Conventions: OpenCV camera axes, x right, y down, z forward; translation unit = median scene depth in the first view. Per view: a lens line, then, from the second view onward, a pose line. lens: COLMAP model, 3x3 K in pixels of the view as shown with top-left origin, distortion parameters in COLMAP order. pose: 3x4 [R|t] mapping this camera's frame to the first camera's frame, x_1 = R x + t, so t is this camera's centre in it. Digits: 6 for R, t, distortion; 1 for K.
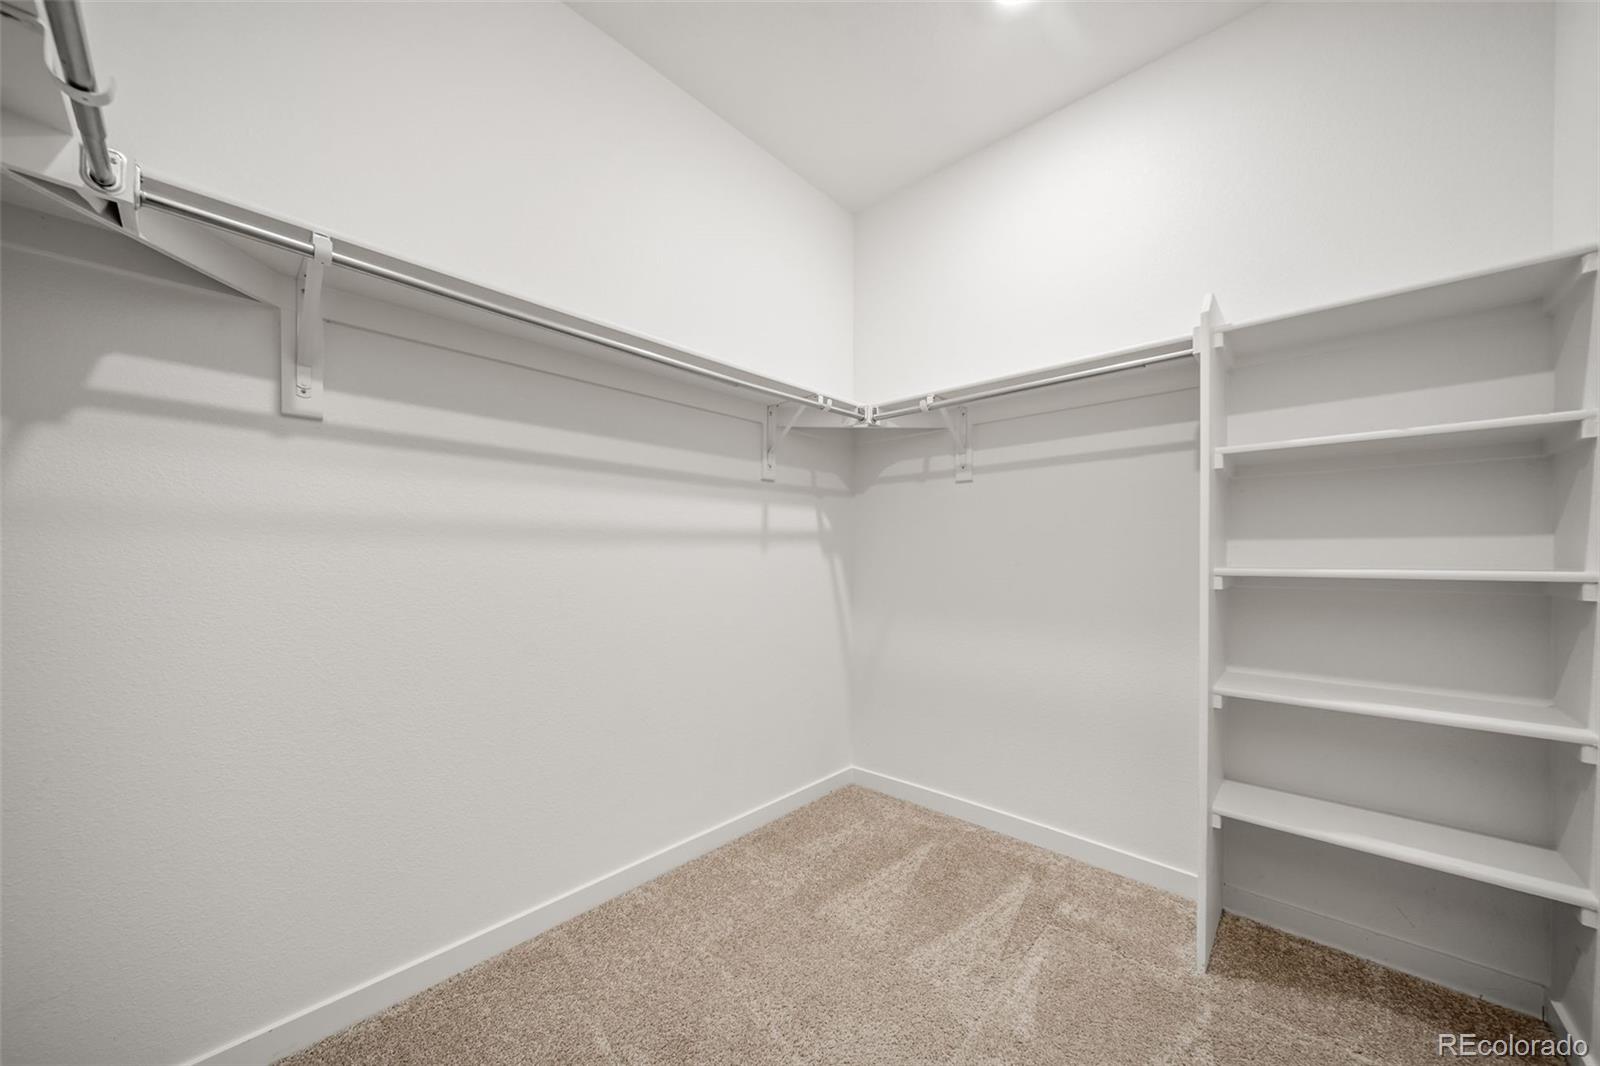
lens RADIAL K [[566.6, 0, 777.2], [0, 566.6, 554.3], [0, 0, 1]] dist [0.000918, 0.000323]
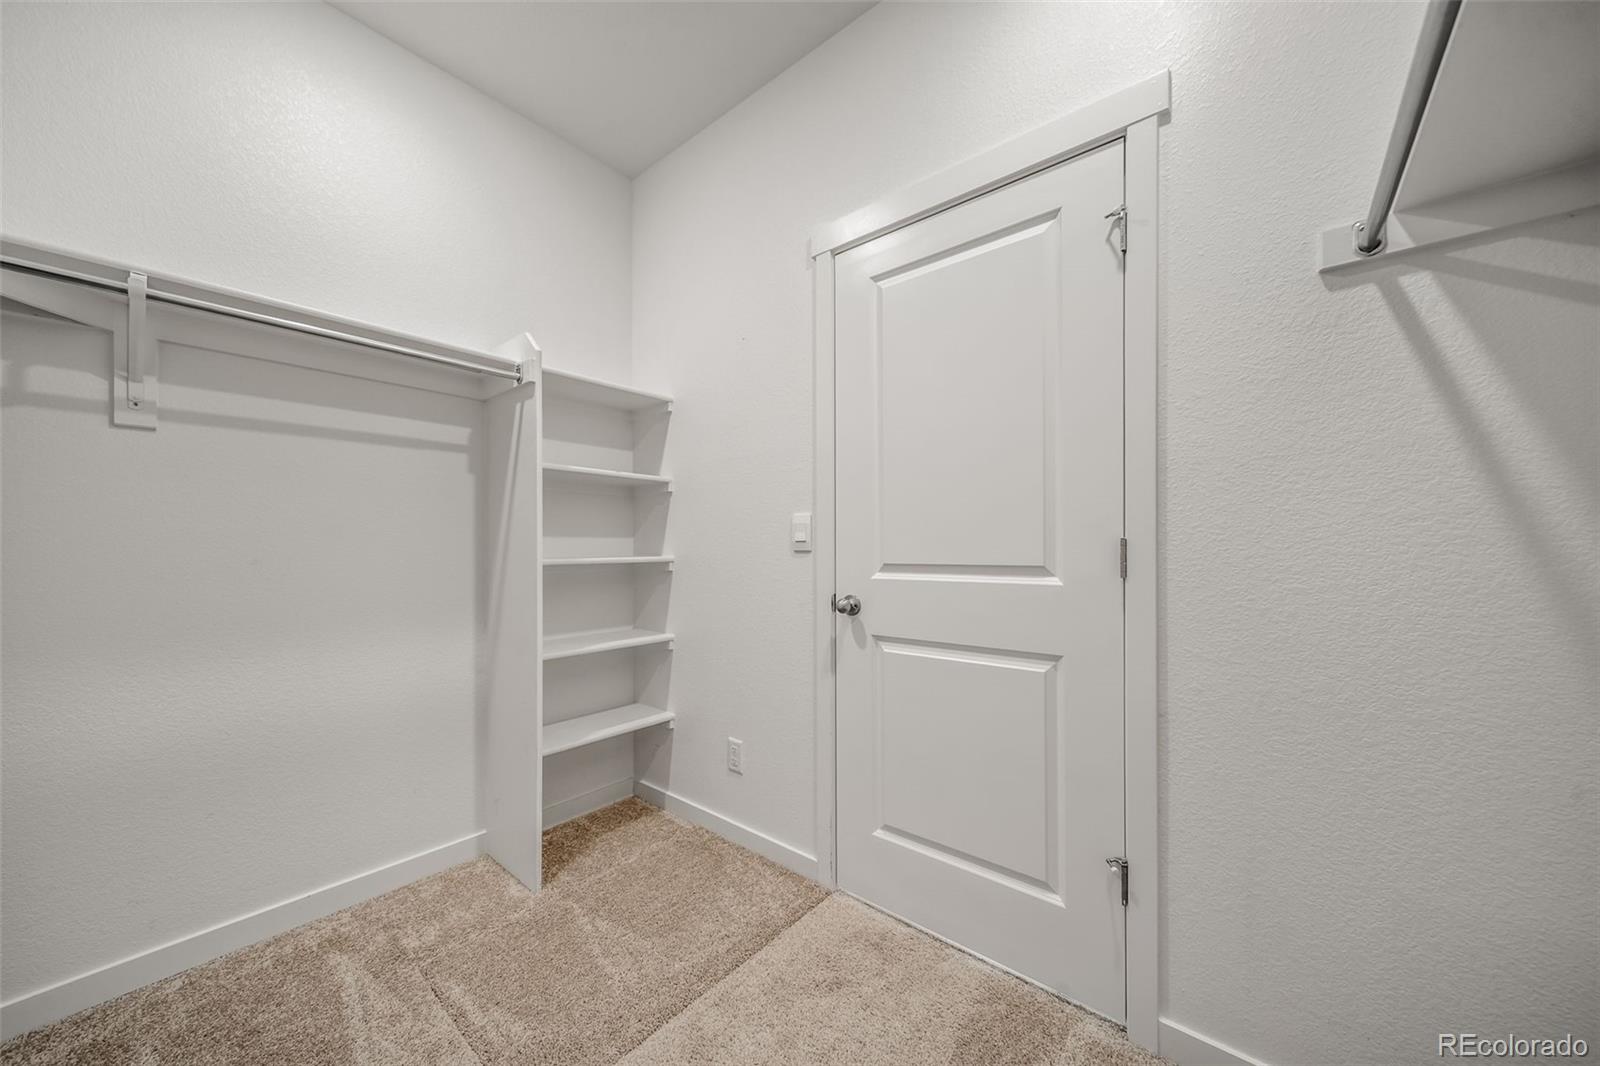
lens RADIAL K [[566.6, 0, 798.1], [0, 566.6, 545.7], [0, 0, 1]] dist [0.000918, 0.000323]
pose [[-0.072654, 0.005137, 0.997344, -0.476652], [0.002315, 0.999985, -0.004982, 0.003548], [-0.997355, 0.001946, -0.072664, 0.499109]]
